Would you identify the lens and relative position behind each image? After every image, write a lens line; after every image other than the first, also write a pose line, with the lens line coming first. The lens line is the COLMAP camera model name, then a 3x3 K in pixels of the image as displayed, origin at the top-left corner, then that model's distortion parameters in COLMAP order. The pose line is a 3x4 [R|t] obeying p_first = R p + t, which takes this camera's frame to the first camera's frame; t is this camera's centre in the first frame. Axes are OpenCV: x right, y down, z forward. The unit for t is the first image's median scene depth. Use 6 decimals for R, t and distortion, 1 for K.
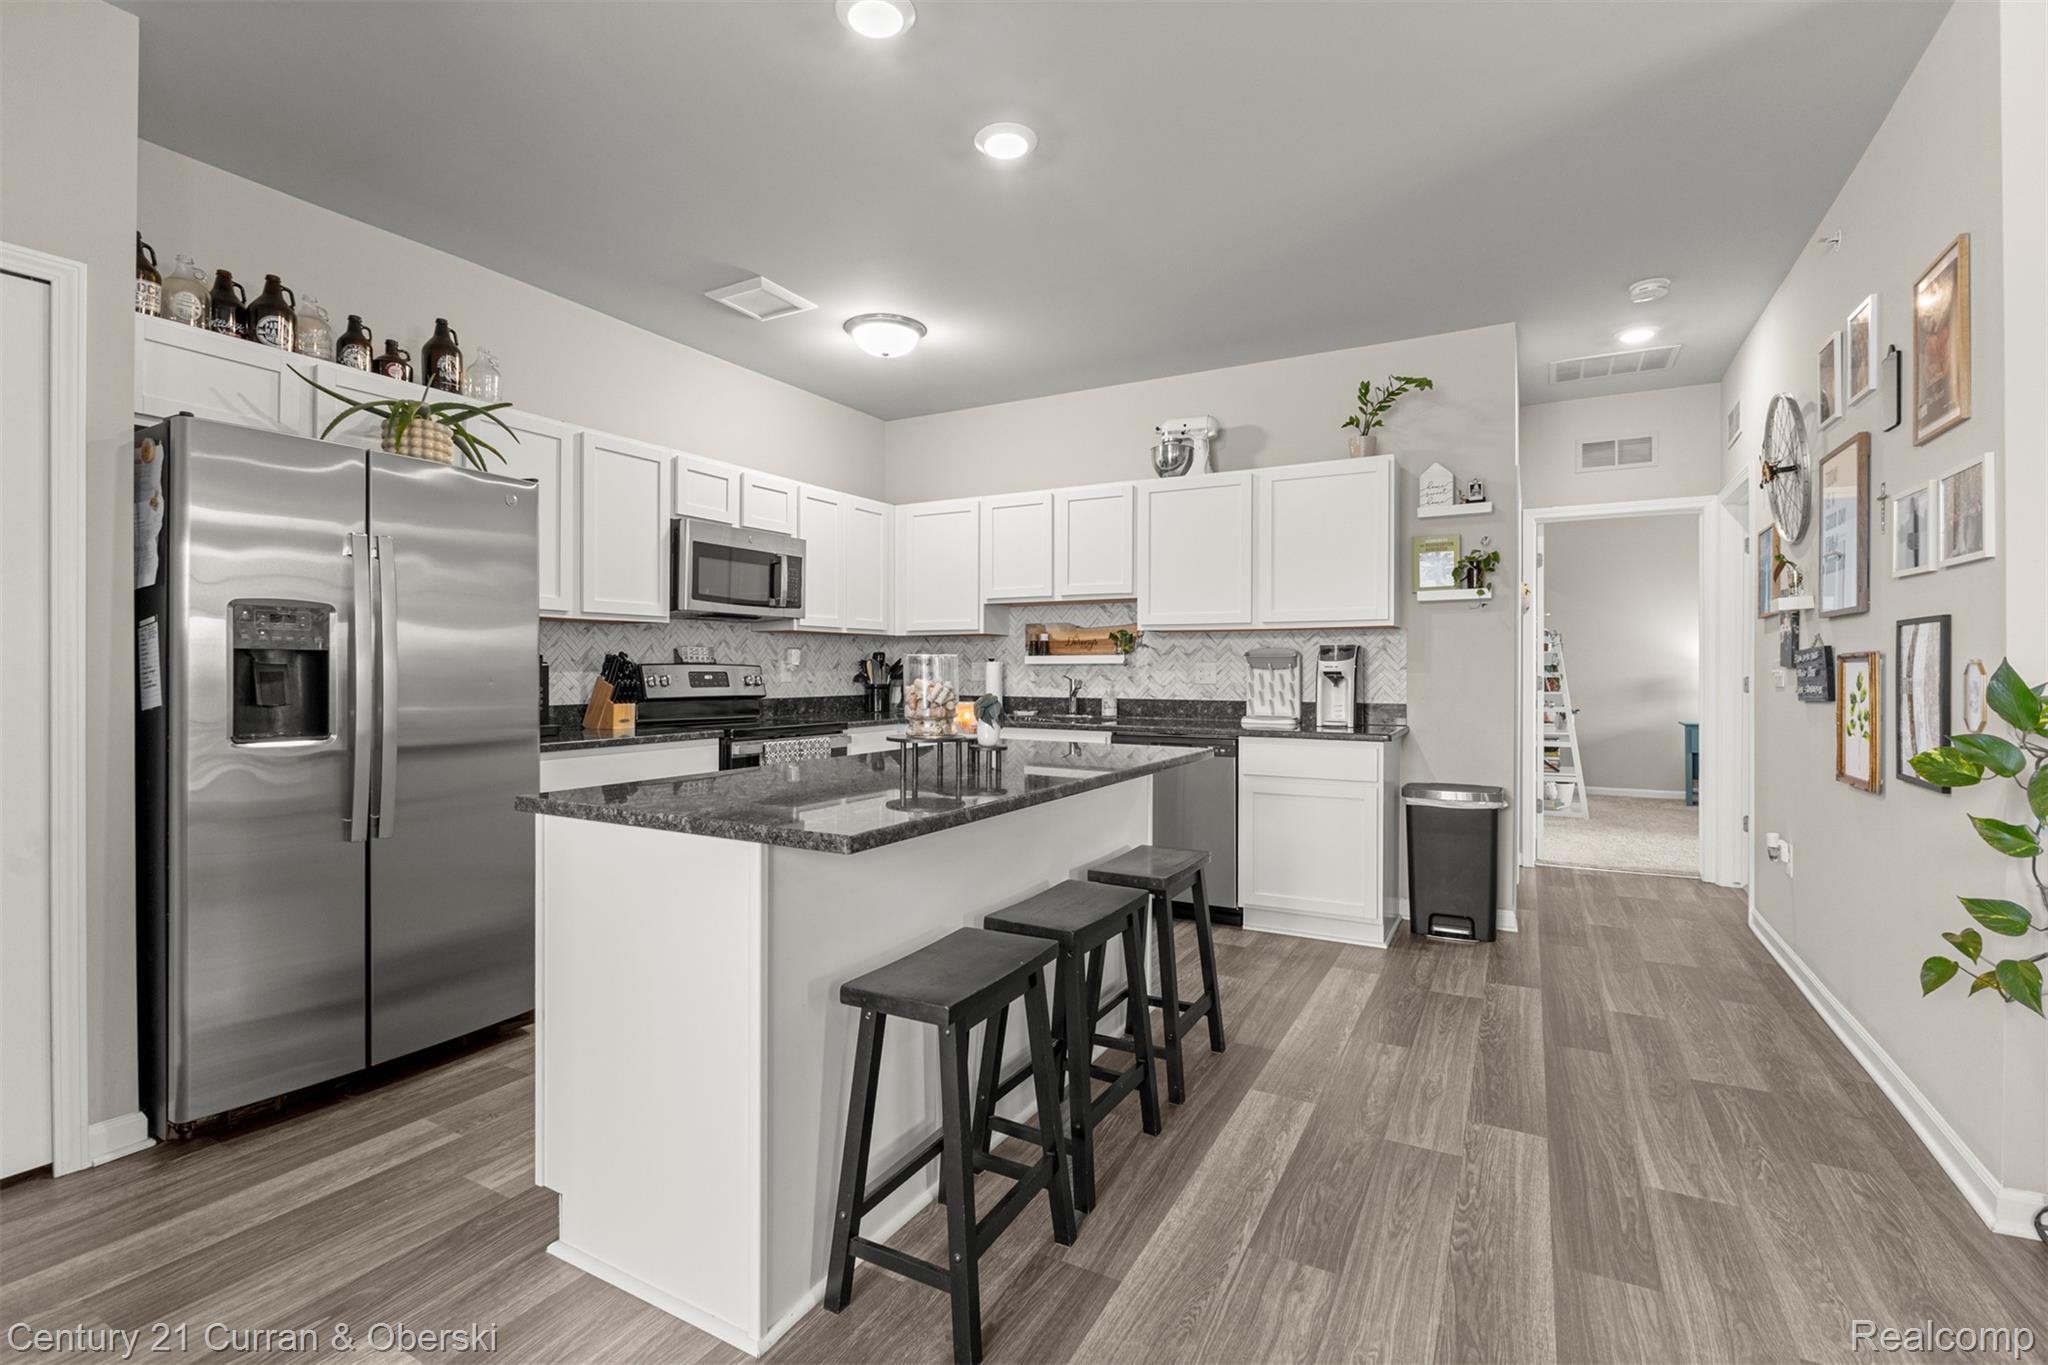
lens RADIAL K [[920.1, 0, 1018.8], [0, 920.1, 671.1], [0, 0, 1]] dist [-0.004768, -0.000084]
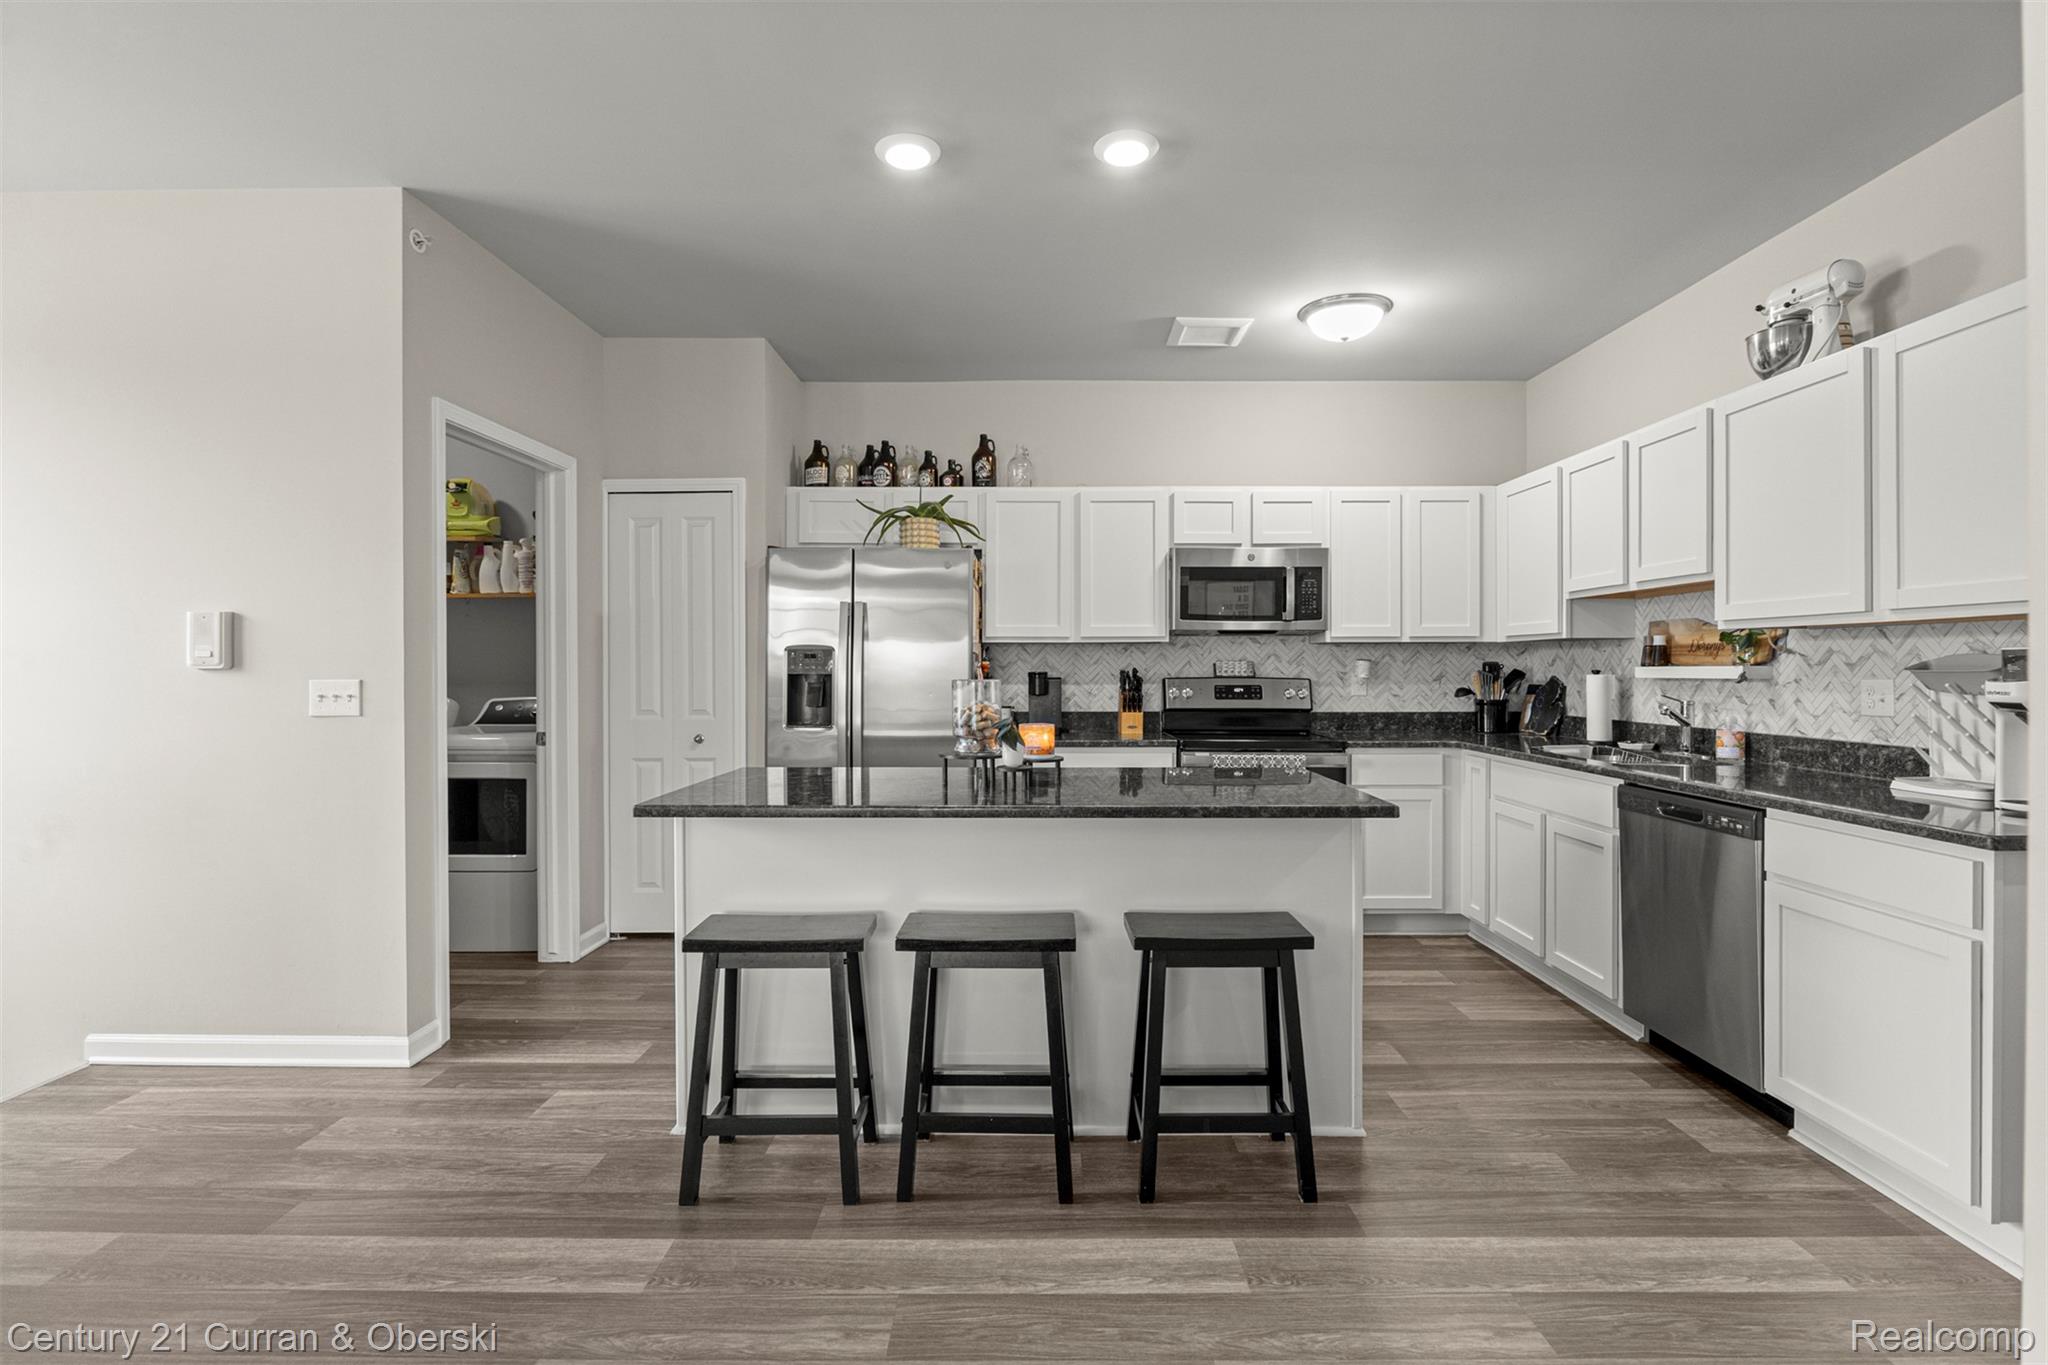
lens RADIAL K [[955.2, 0, 1040.4], [0, 955.2, 668.7], [0, 0, 1]] dist [-0.001551, -0.000225]
pose [[0.488114, -0.000849, -0.872780, 0.519096], [0.000042, 1.000000, -0.000949, -0.017076], [0.872780, 0.000427, 0.488114, 0.270737]]
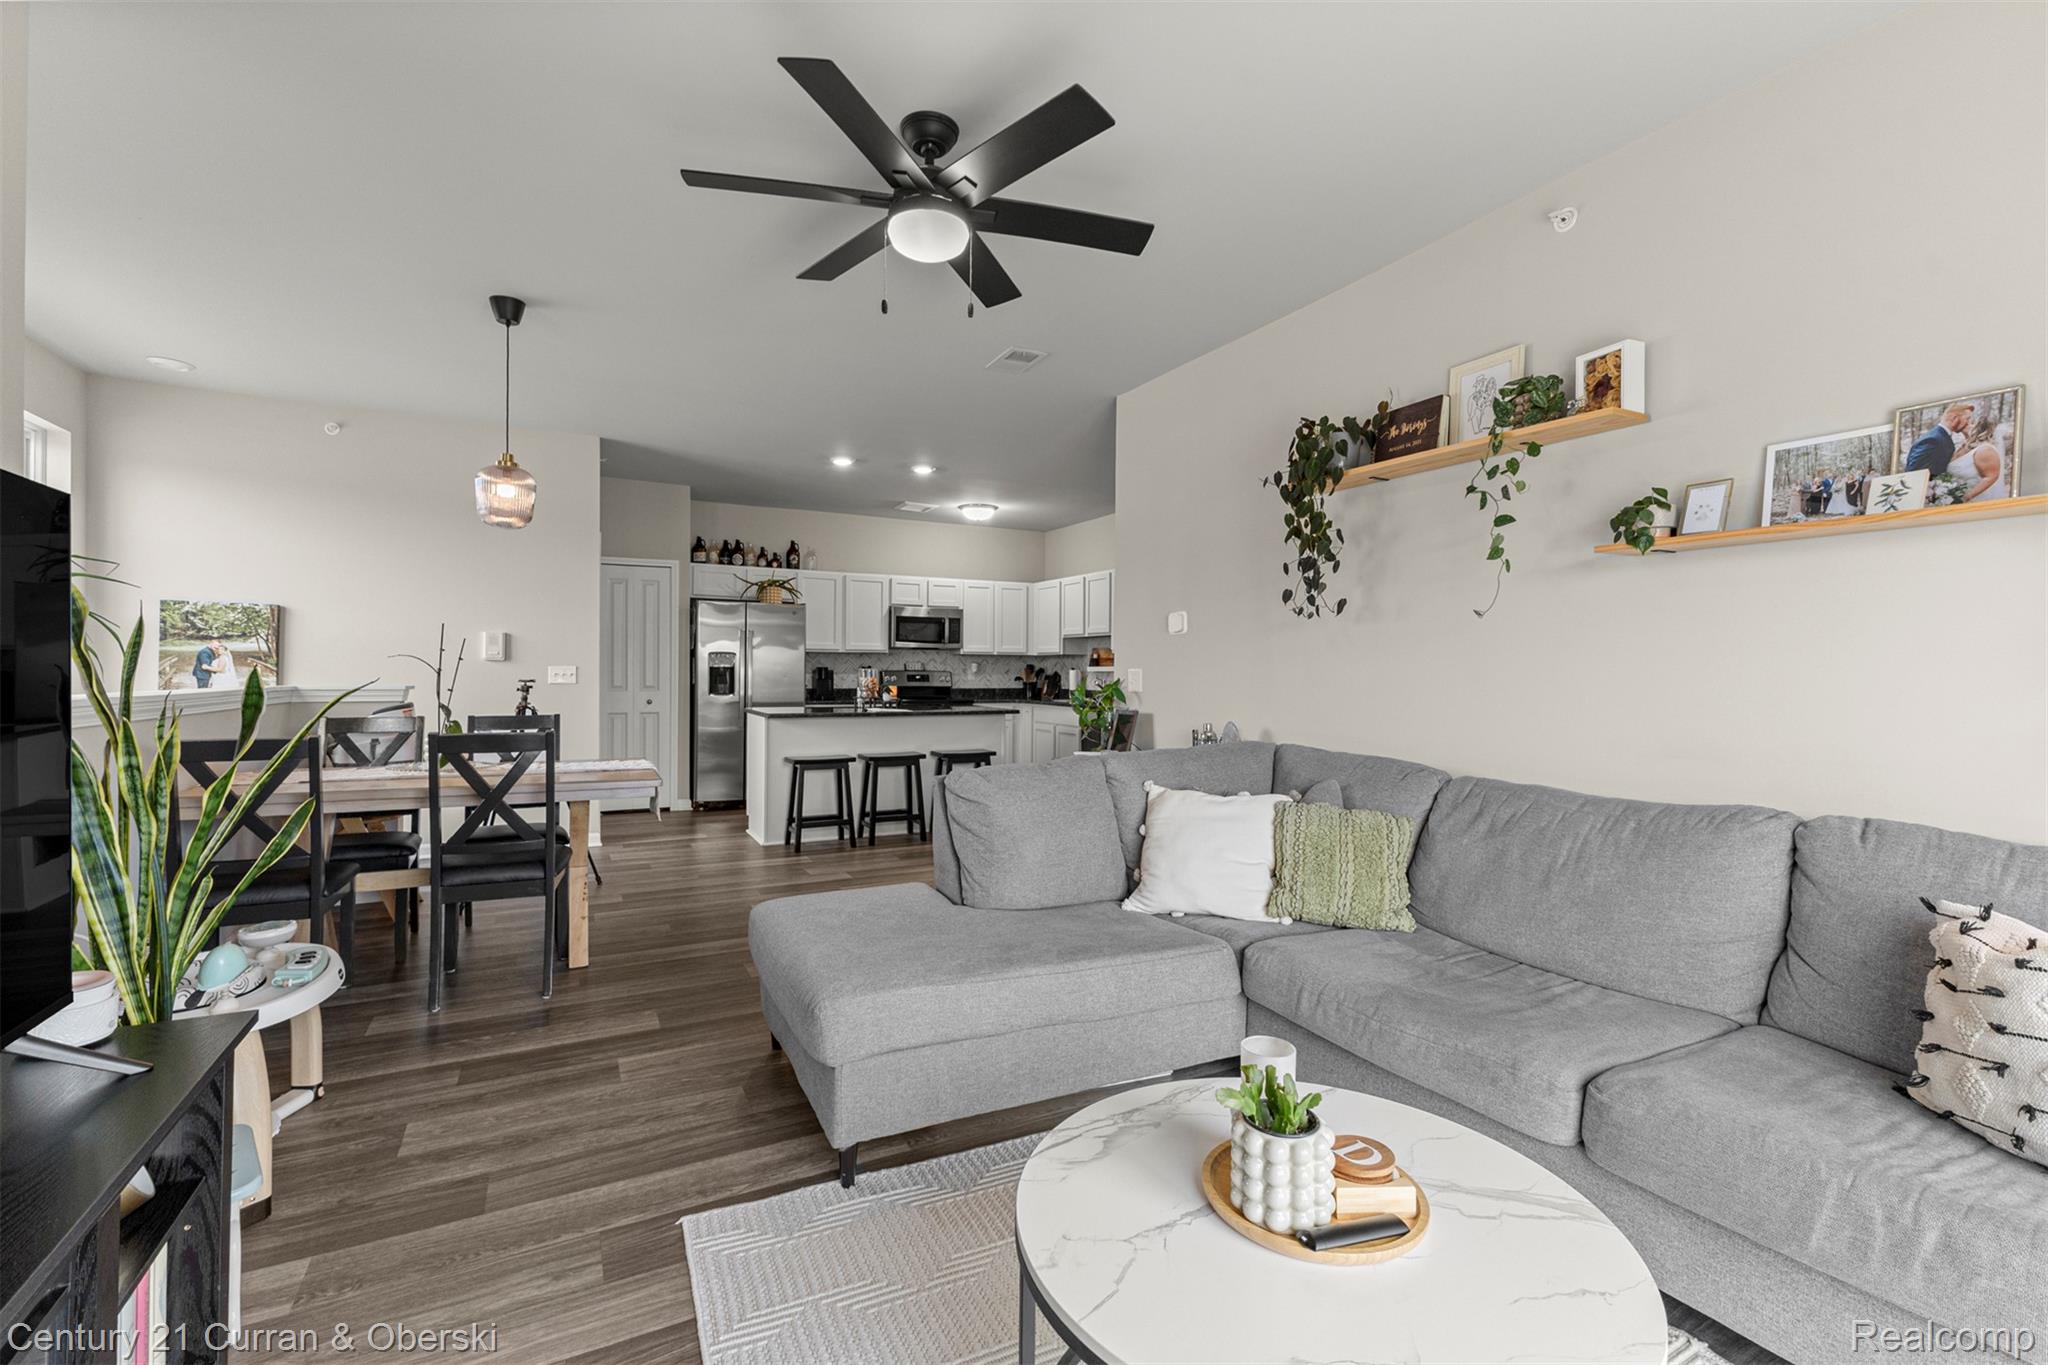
lens RADIAL K [[893.2, 0, 1026.3], [0, 893.2, 674.1], [0, 0, 1]] dist [0.004029, -0.000816]
pose [[0.837338, 0.005962, -0.546654, 1.010457], [-0.006700, 0.999977, 0.000642, -0.003441], [0.546645, 0.003125, 0.837359, -0.591601]]
